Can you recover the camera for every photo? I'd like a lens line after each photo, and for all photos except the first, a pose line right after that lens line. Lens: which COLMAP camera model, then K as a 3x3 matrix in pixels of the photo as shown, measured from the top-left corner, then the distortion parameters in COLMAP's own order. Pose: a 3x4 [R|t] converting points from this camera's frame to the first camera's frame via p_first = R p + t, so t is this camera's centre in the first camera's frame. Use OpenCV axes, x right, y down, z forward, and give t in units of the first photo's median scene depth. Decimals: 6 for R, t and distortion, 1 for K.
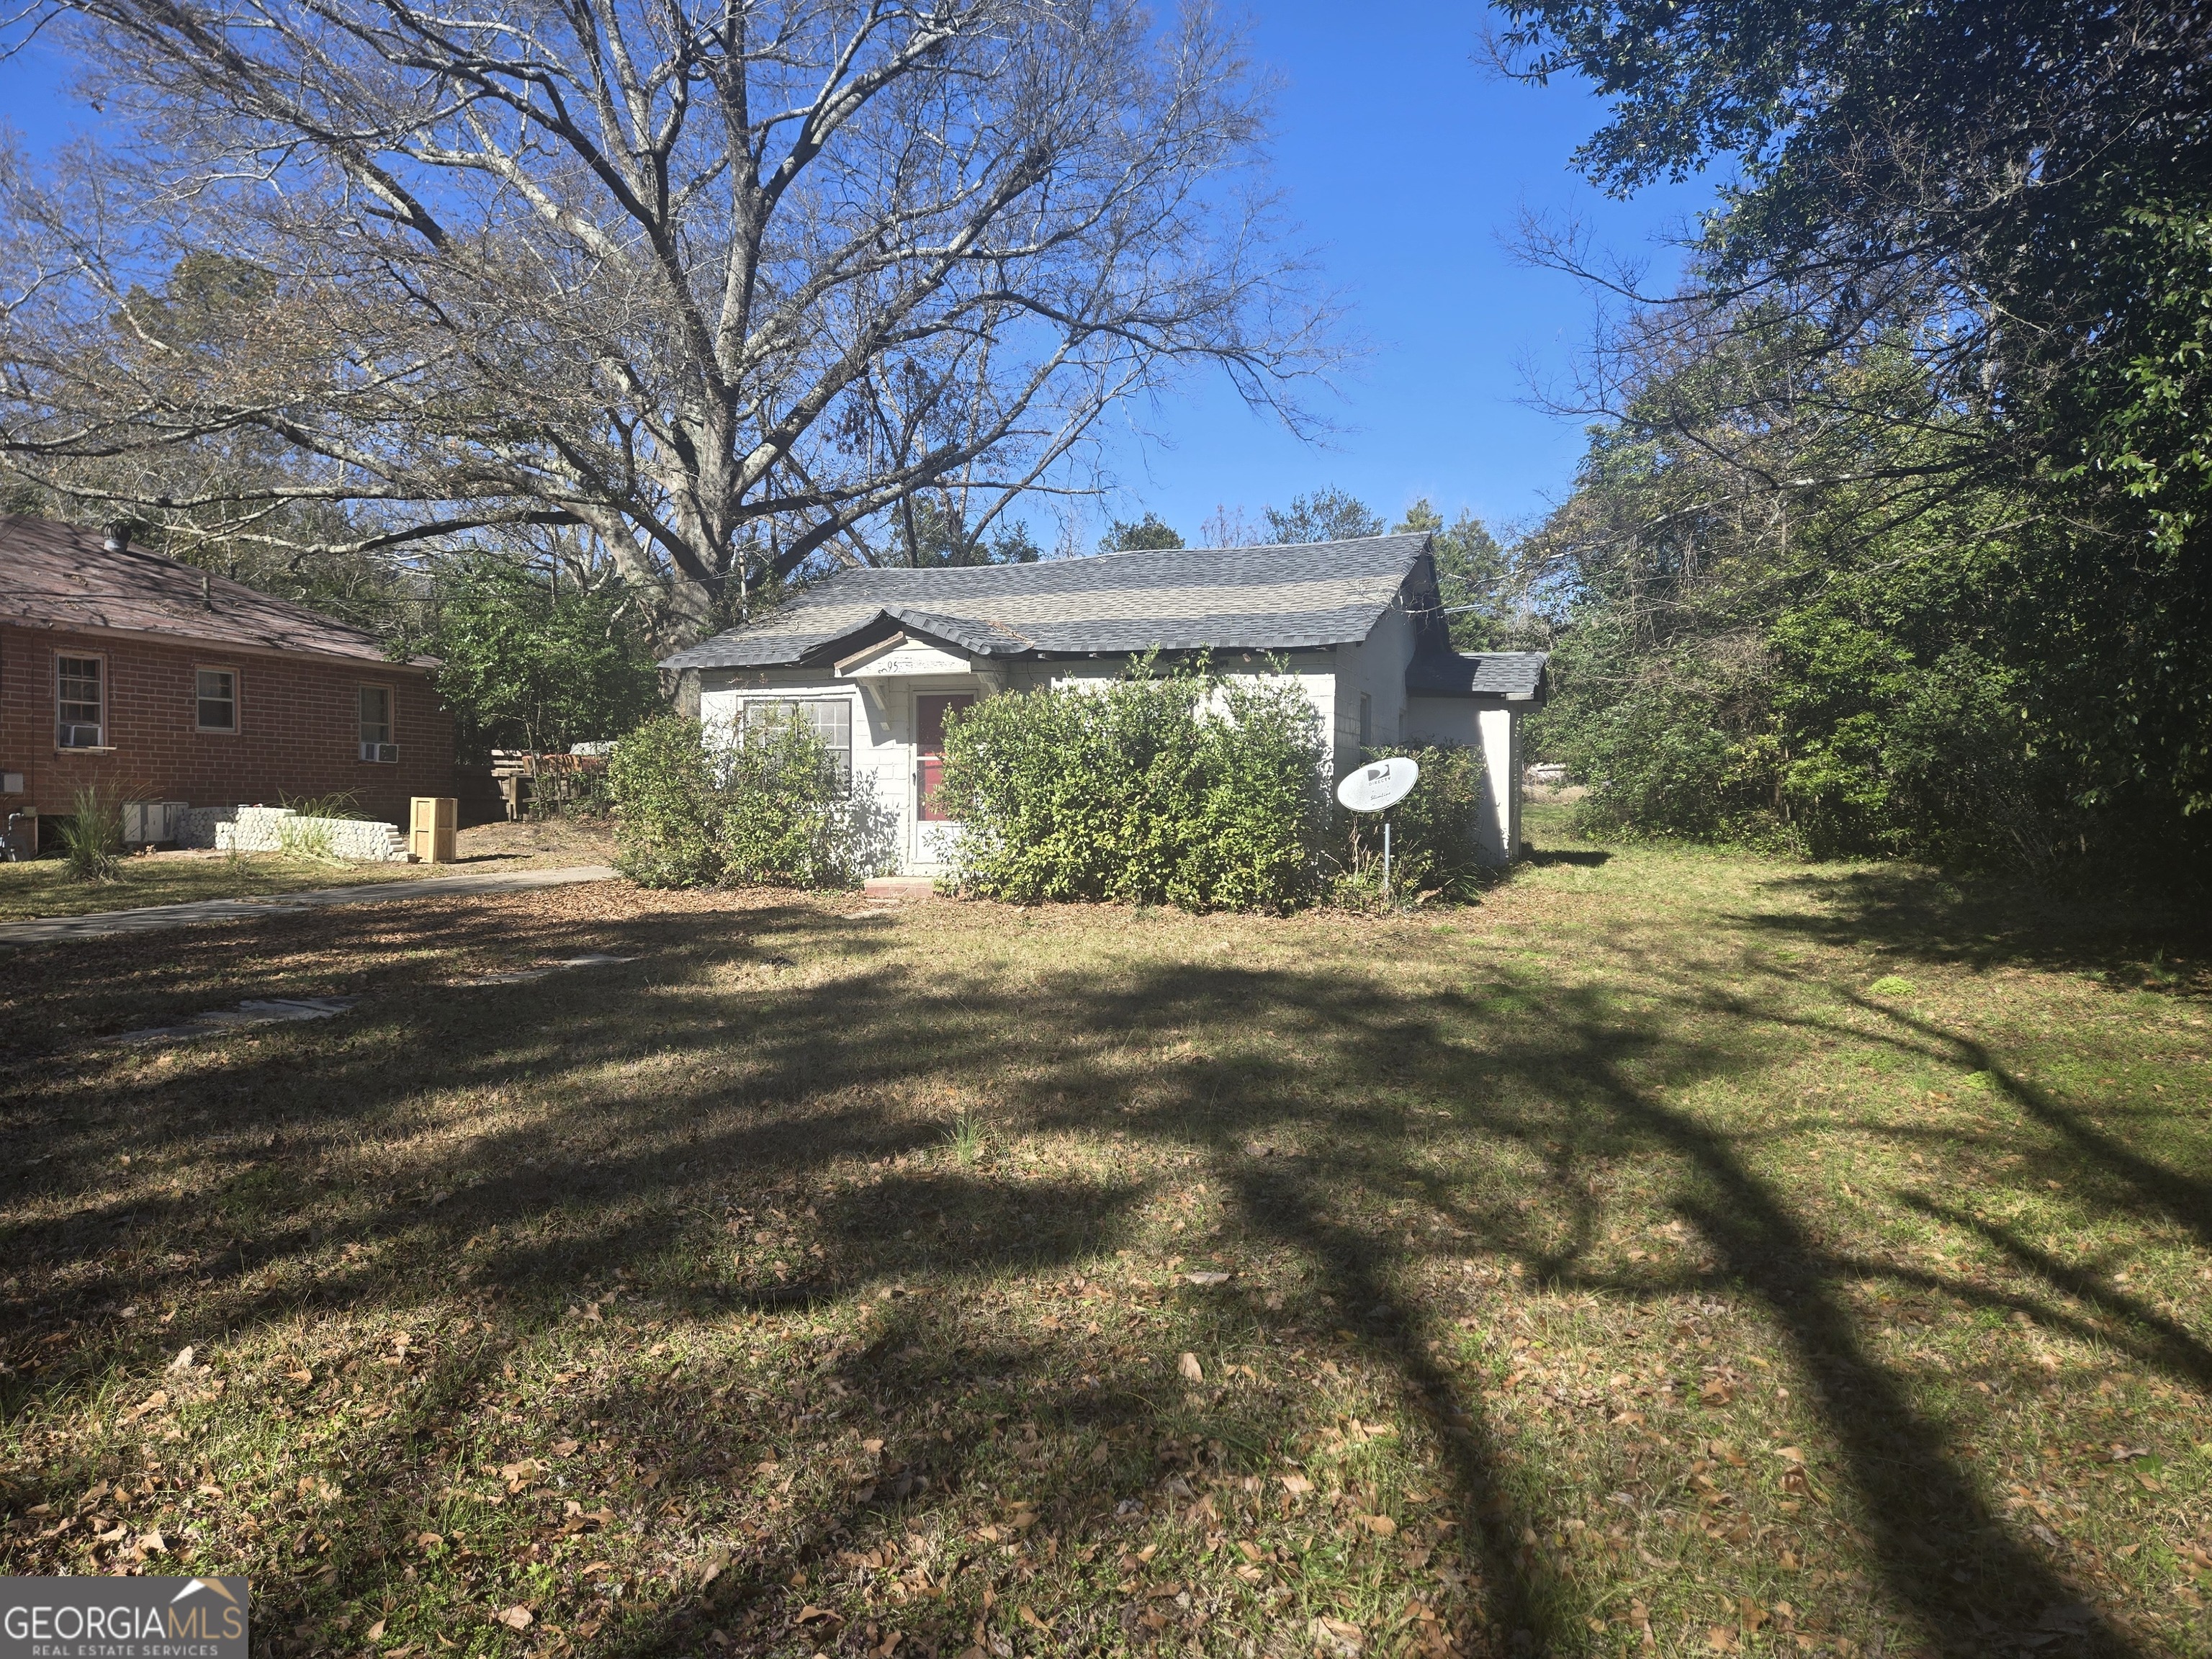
lens RADIAL K [[1482.3, 0, 1108.9], [0, 1482.3, 849.1], [0, 0, 1]] dist [0.063649, -0.041992]
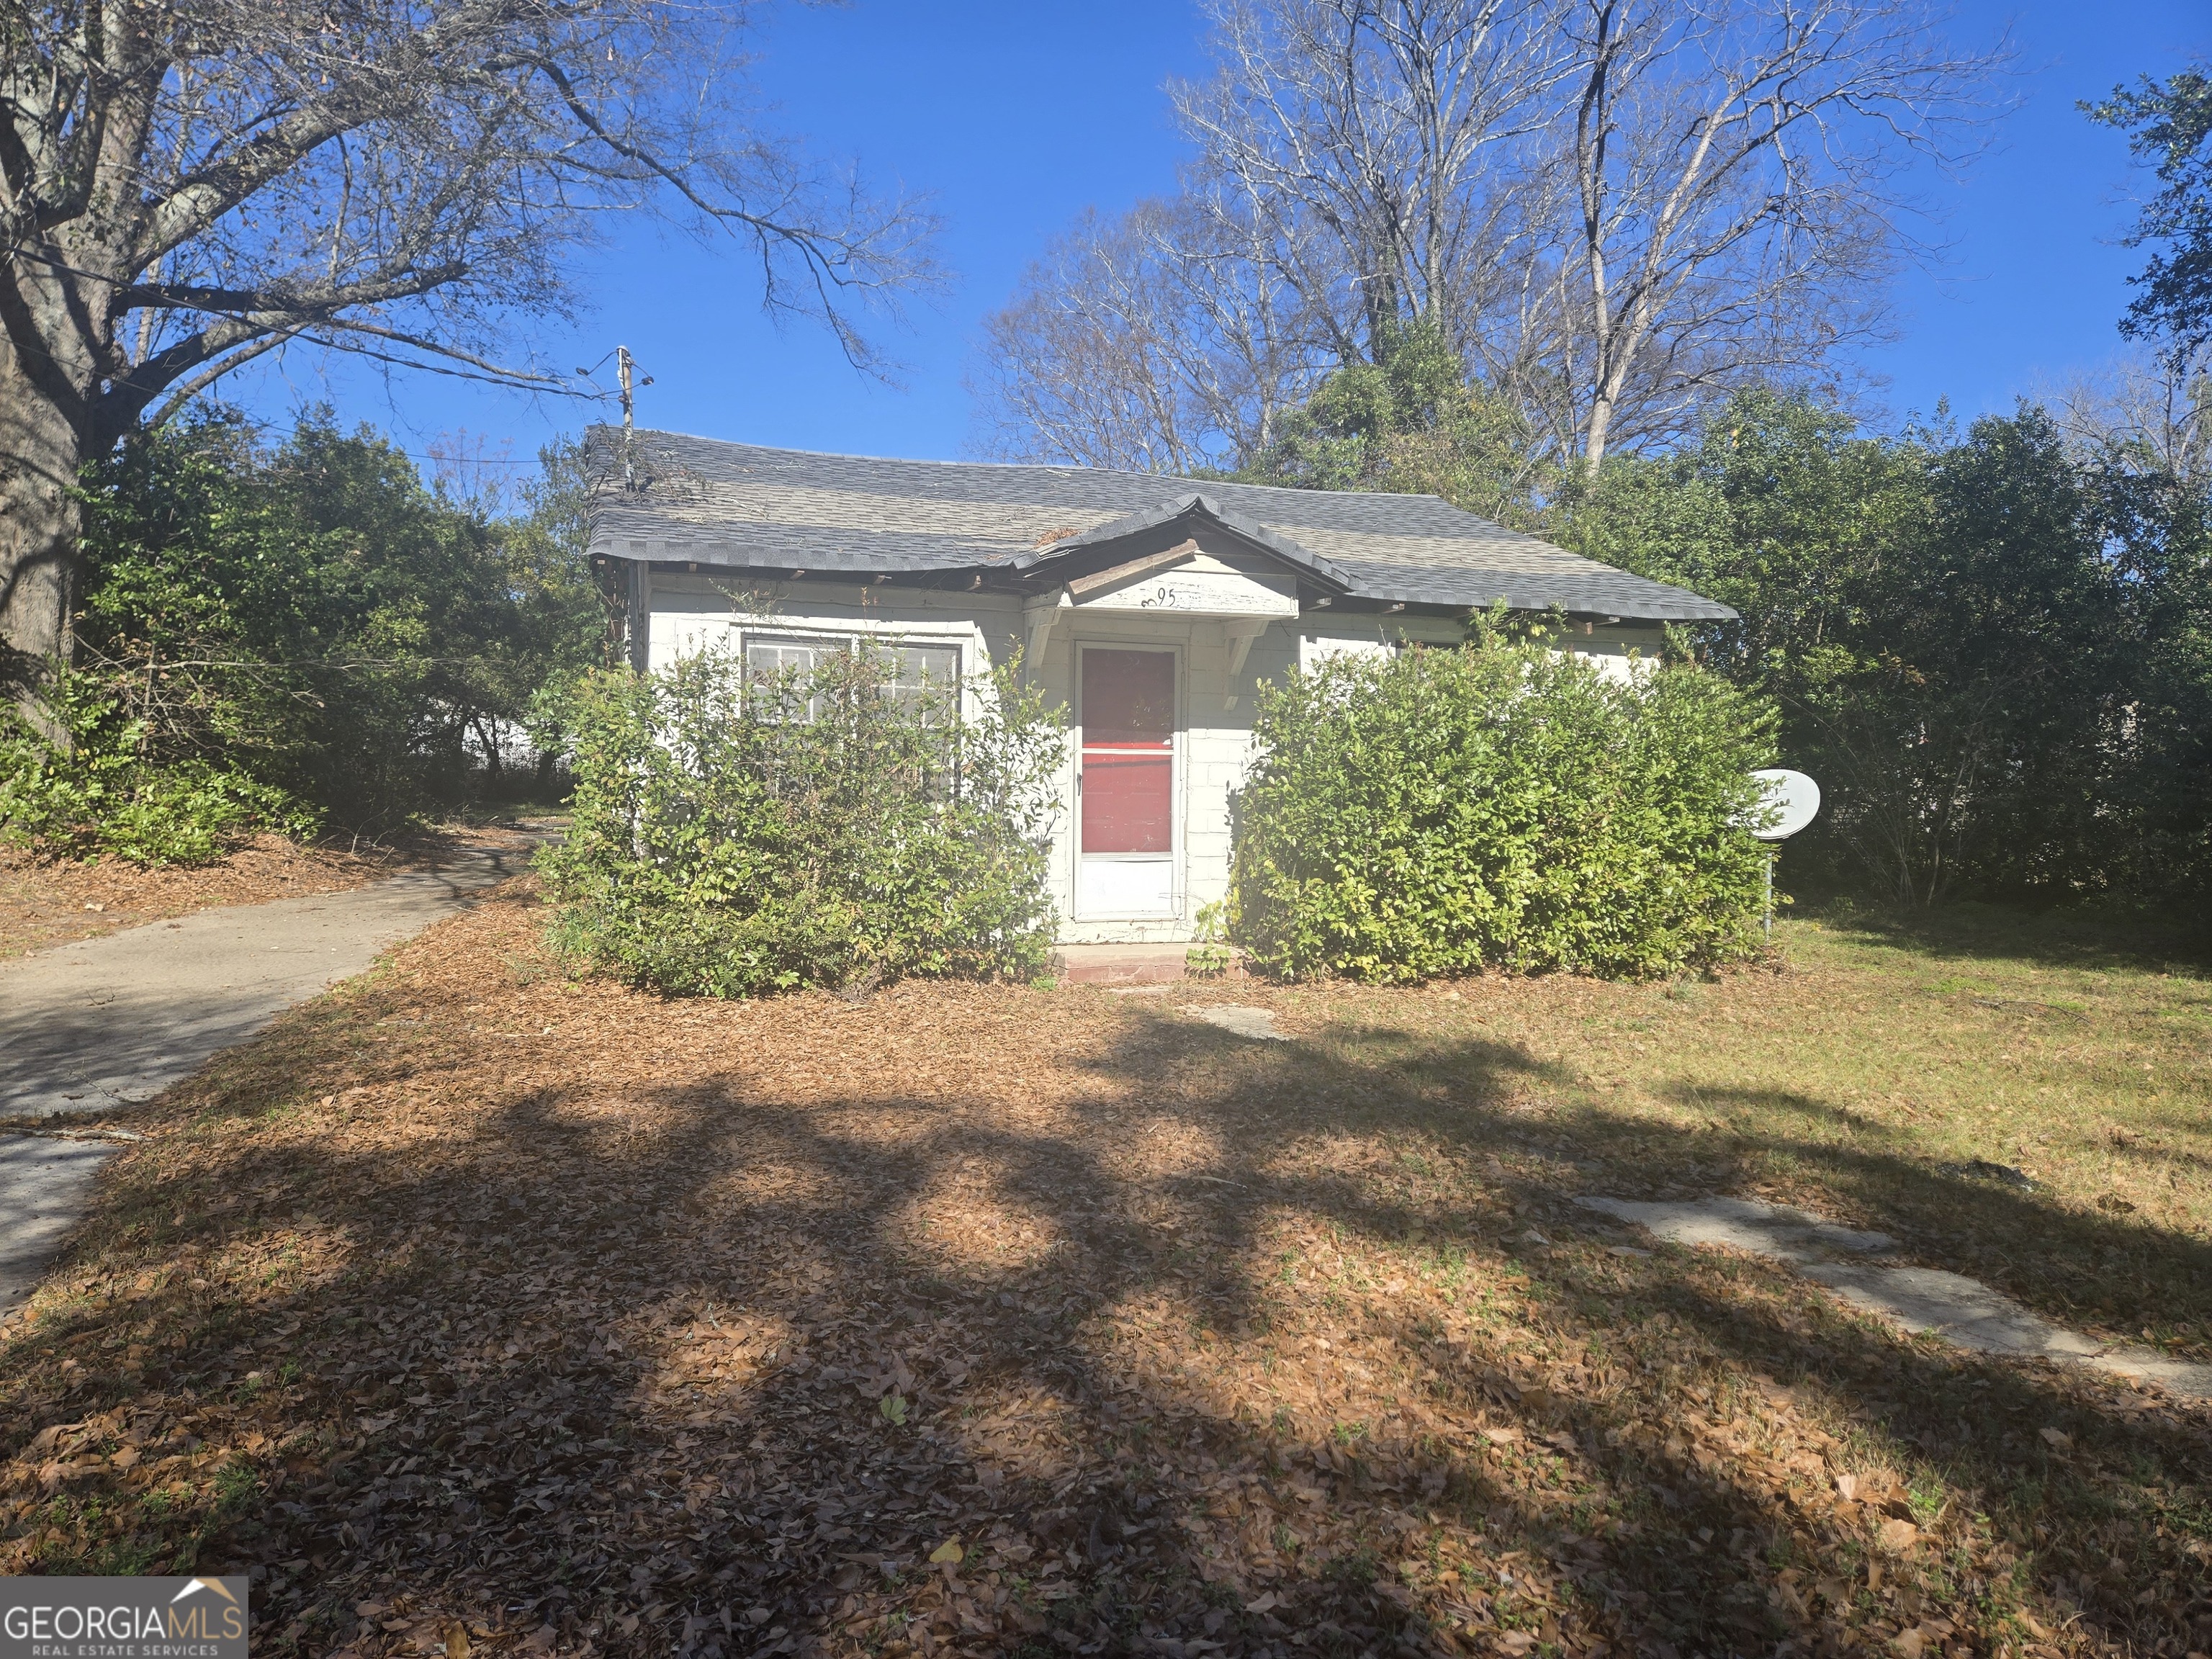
lens RADIAL K [[1482.3, 0, 1119.3], [0, 1482.3, 831.3], [0, 0, 1]] dist [0.063649, -0.041992]
pose [[0.782724, -0.005337, 0.622346, -0.400027], [0.011740, 0.999912, -0.006191, -0.019190], [-0.622259, 0.012152, 0.782718, 0.412317]]
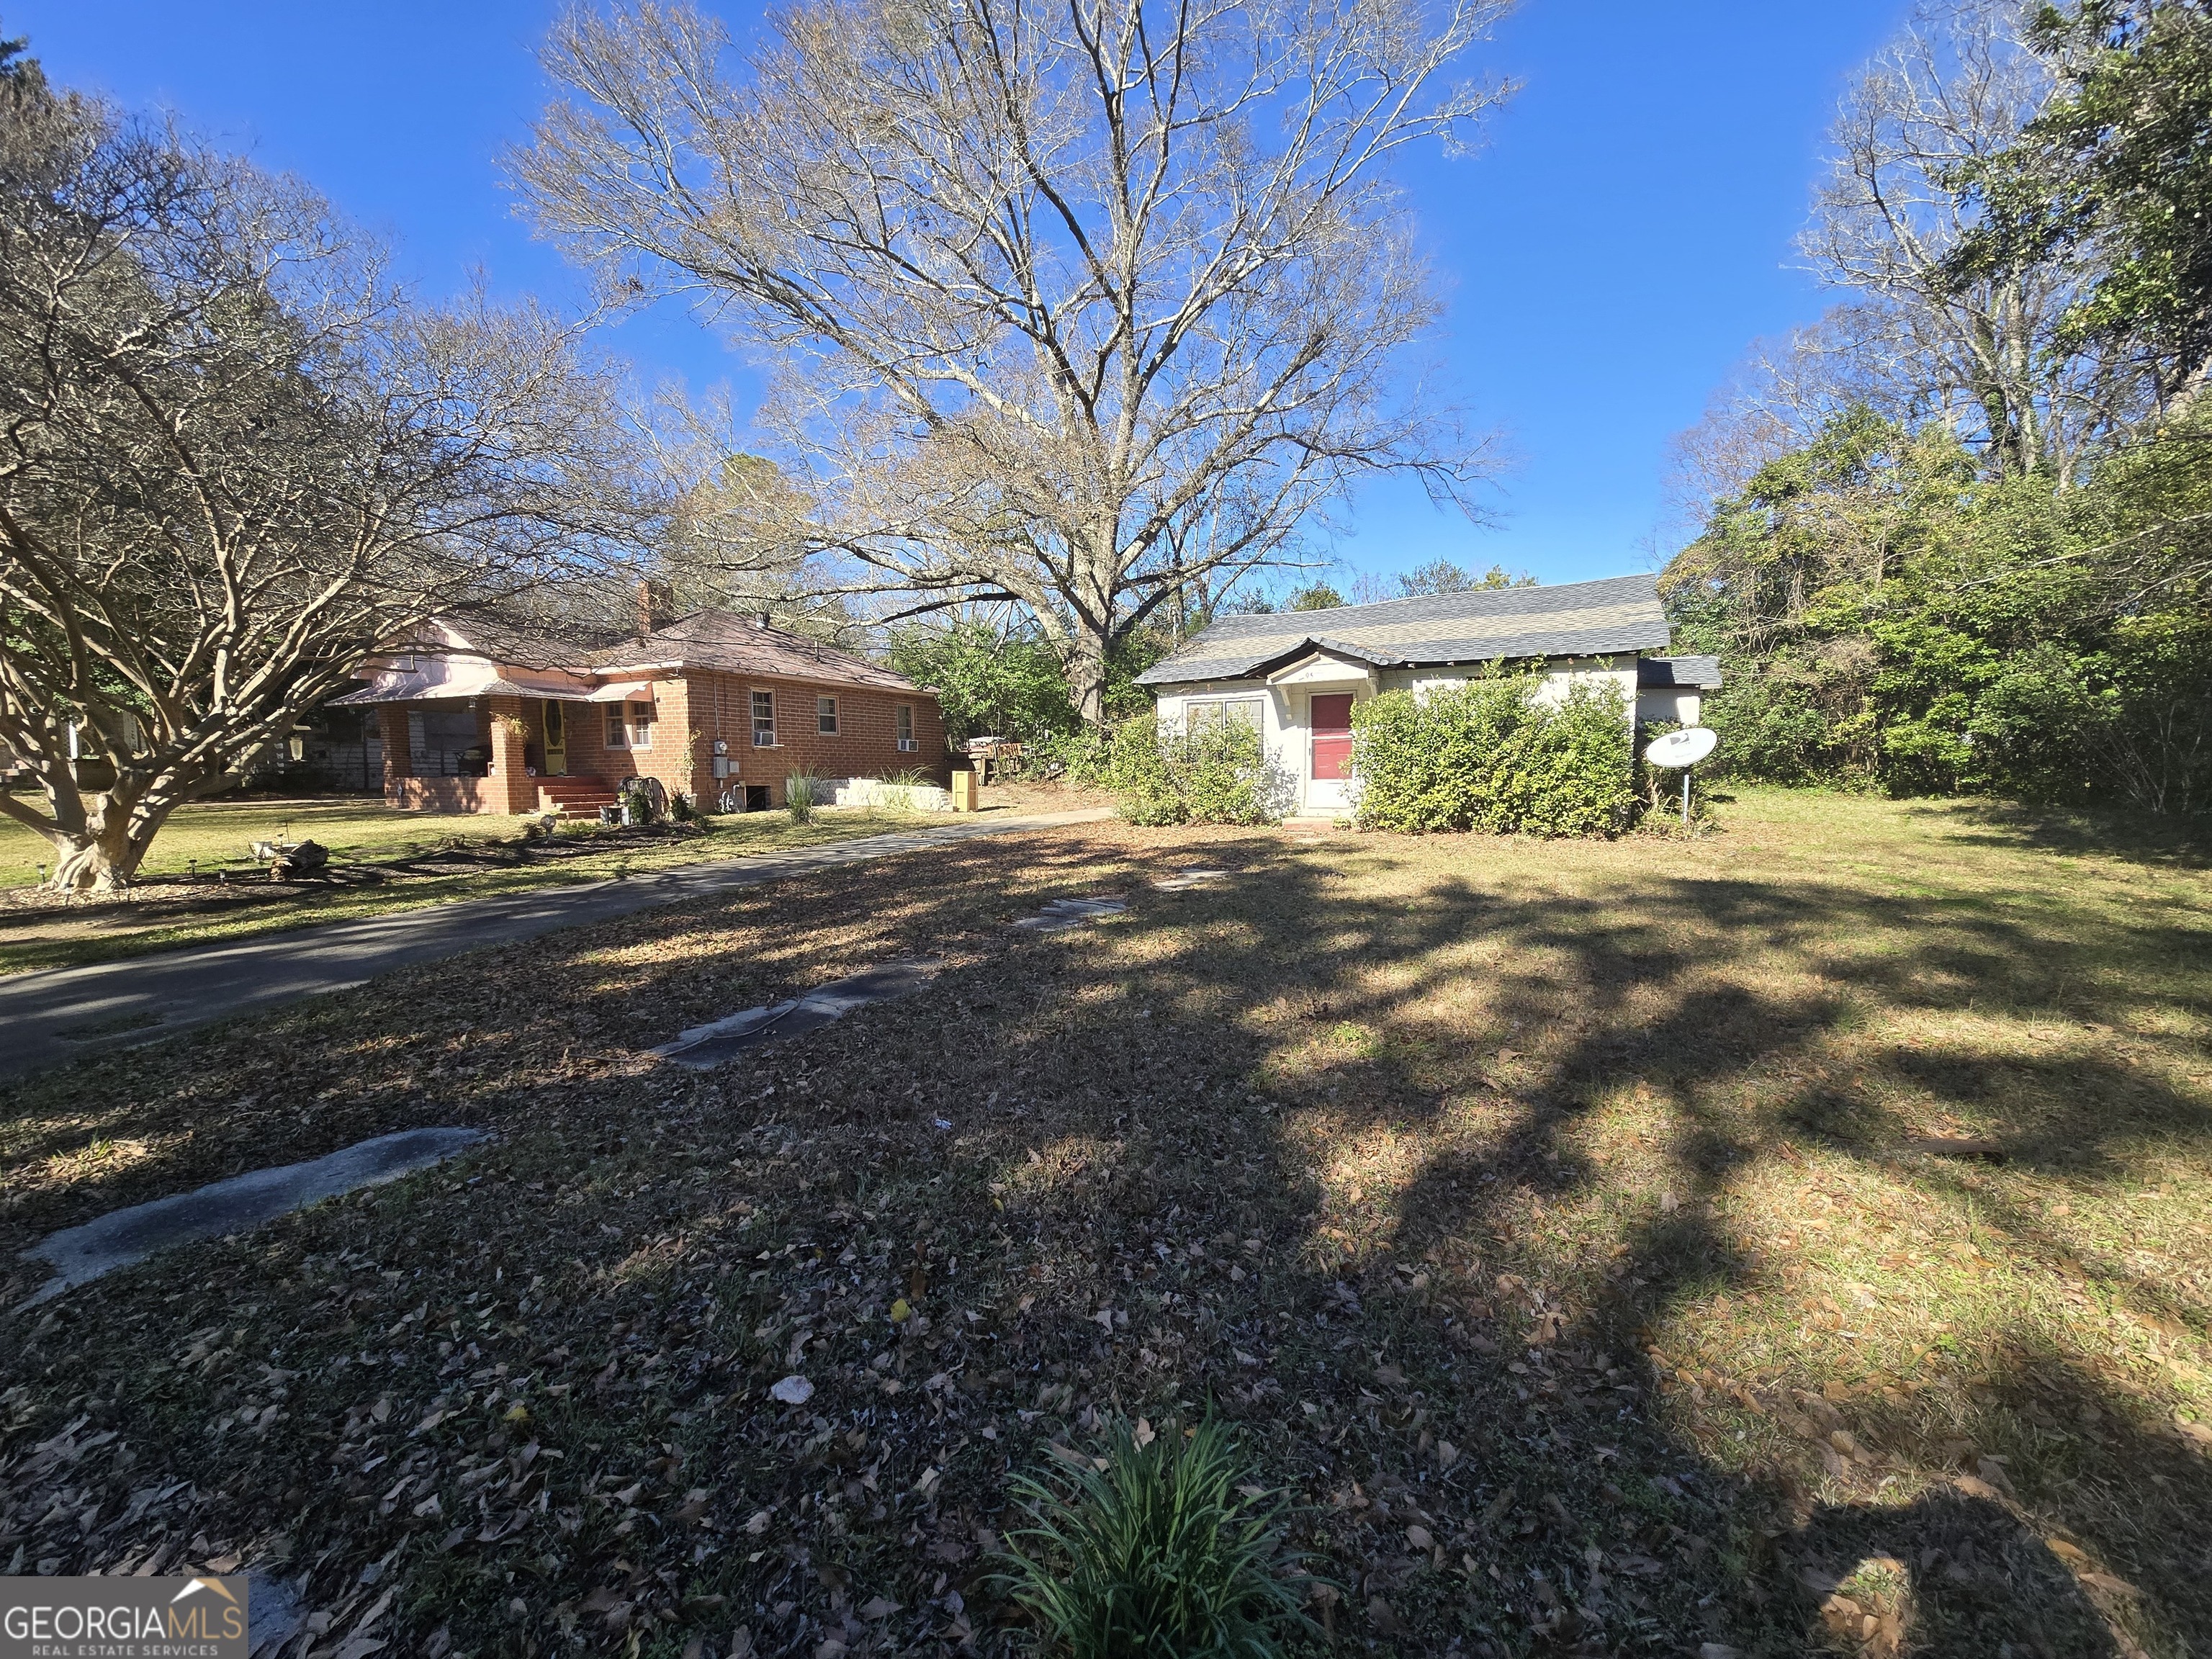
lens RADIAL K [[912.5, 0, 1106.9], [0, 912.5, 849.5], [0, 0, 1]] dist [-0.001546, 0.002057]
pose [[0.990914, -0.006319, -0.134351, -0.169822], [0.013455, 0.998542, 0.052274, 0.000577], [0.133825, -0.053607, 0.989554, 0.042236]]
